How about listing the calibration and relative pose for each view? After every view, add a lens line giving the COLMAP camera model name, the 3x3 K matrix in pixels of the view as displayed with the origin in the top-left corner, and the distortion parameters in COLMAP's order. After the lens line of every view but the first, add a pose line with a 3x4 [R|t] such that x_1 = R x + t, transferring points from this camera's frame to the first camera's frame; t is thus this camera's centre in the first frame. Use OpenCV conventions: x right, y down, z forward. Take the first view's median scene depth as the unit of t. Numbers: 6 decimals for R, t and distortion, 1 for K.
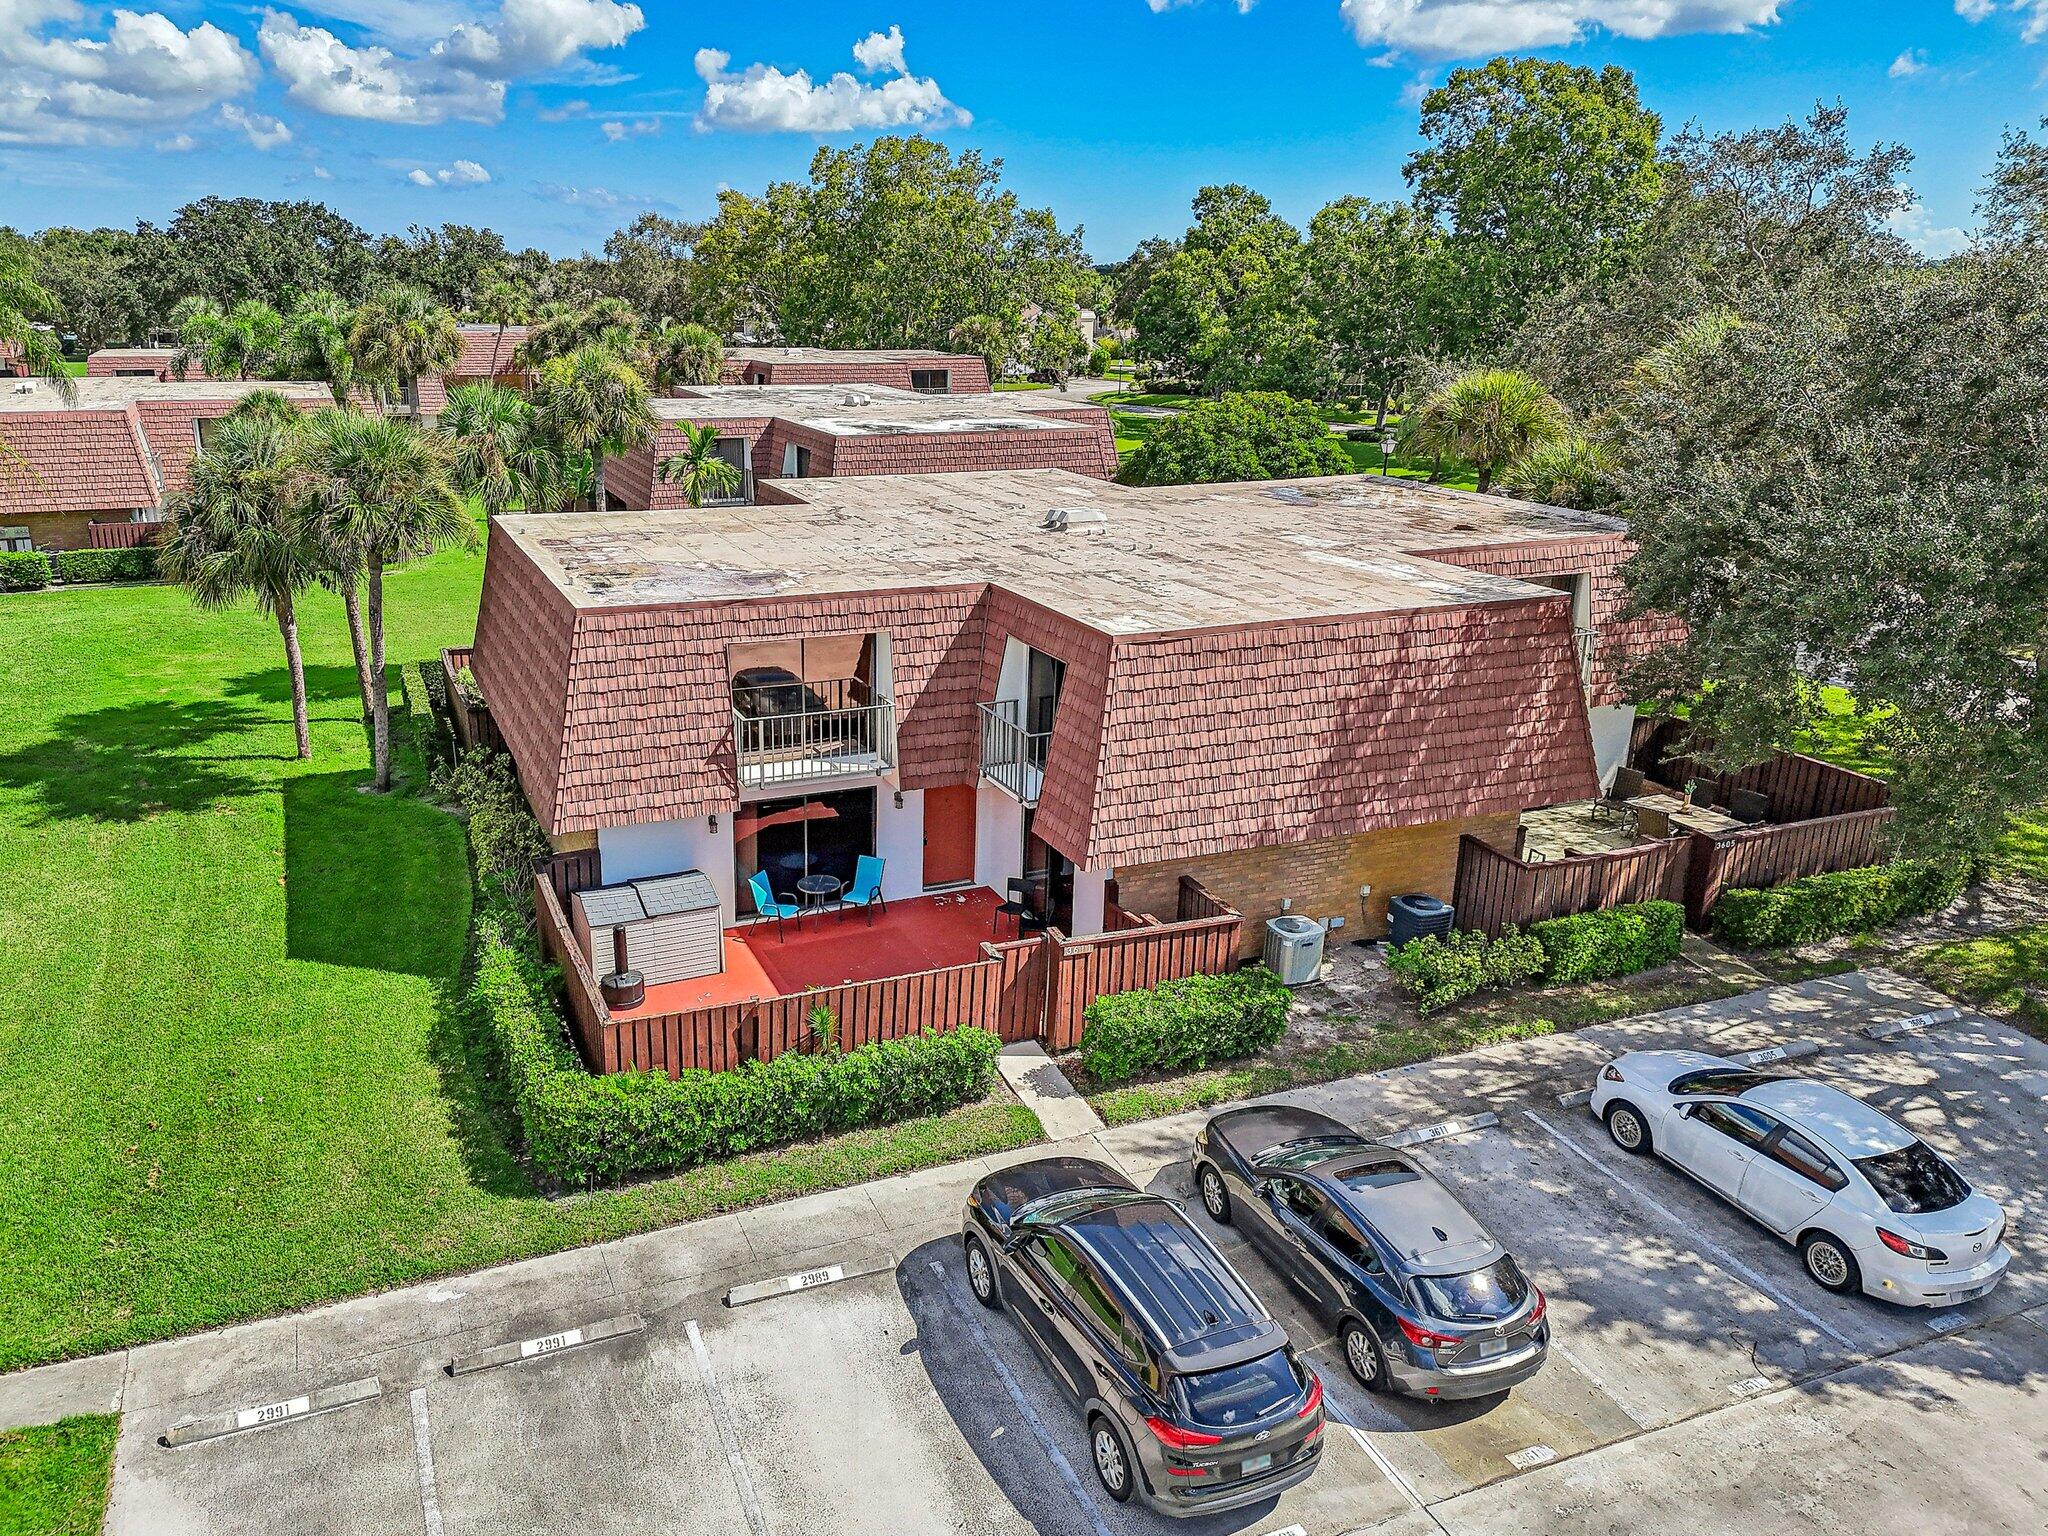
lens RADIAL K [[1552.1, 0, 923.5], [0, 1552.1, 649.6], [0, 0, 1]] dist [0.070256, -0.041880]
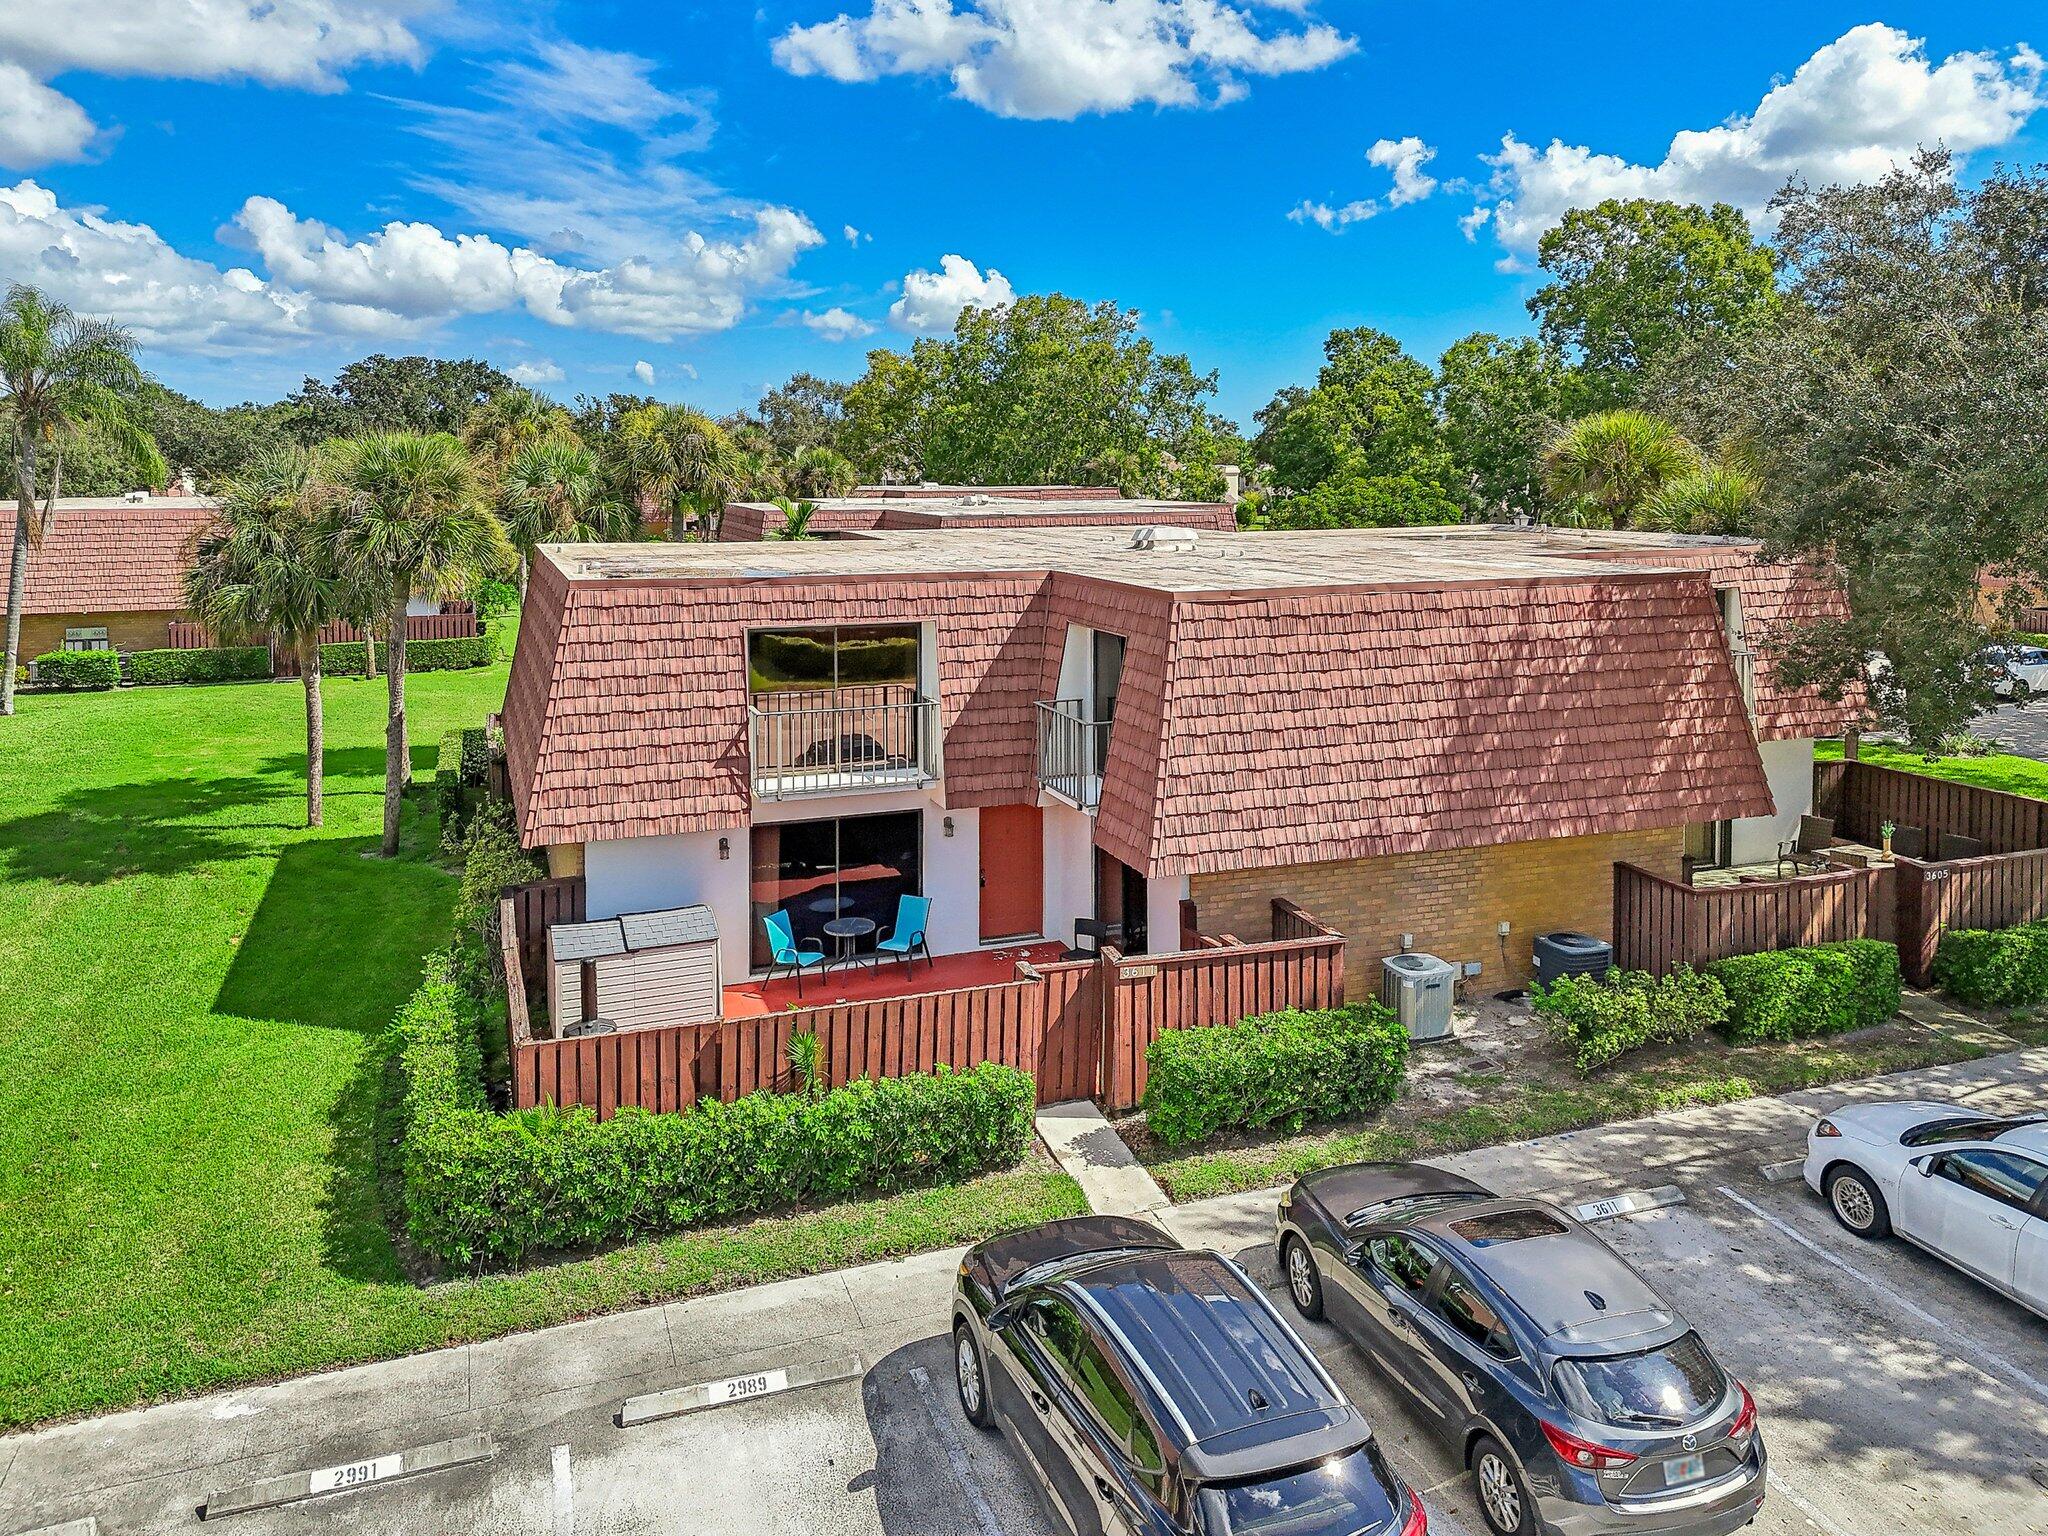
lens RADIAL K [[1543.7, 0, 1036.8], [0, 1543.7, 438.2], [0, 0, 1]] dist [0.053071, -0.018169]
pose [[0.999417, -0.014133, -0.031080, 0.069965], [0.005953, 0.968488, -0.248988, 0.115478], [0.033620, 0.248658, 0.968008, 0.138150]]
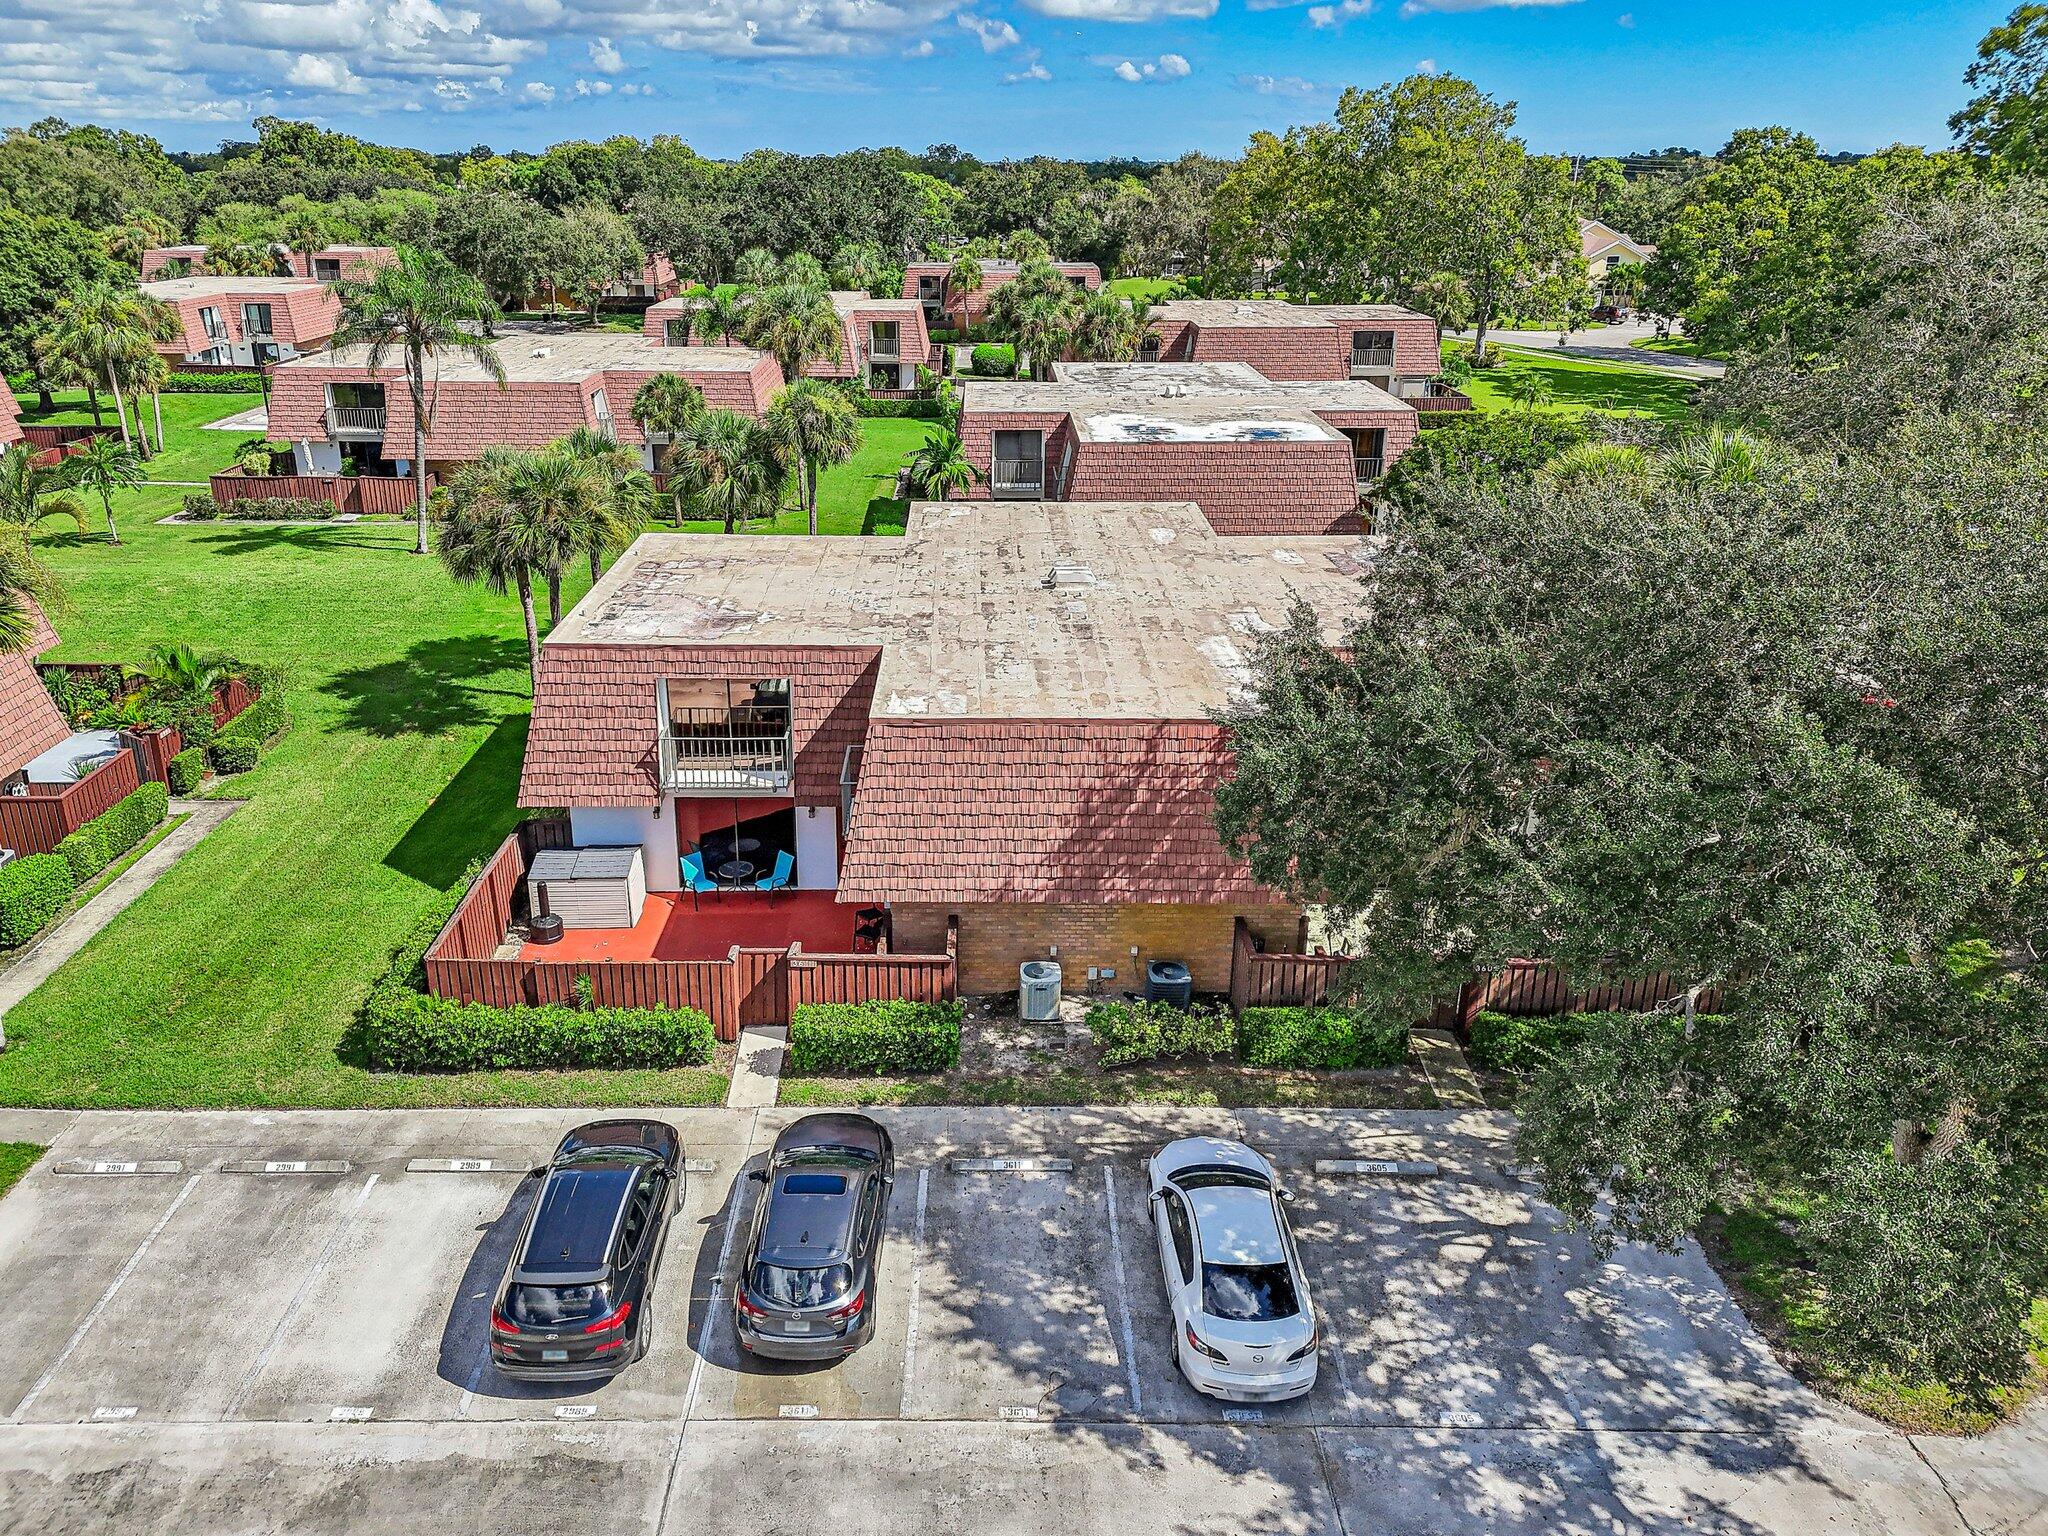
lens RADIAL K [[1547.8, 0, 990.9], [0, 1547.8, 602.3], [0, 0, 1]] dist [0.075793, -0.048252]
pose [[0.926379, 0.098693, -0.363430, 0.619964], [-0.084042, 0.994890, 0.055951, -0.169075], [0.367095, -0.021288, 0.929940, -0.106371]]
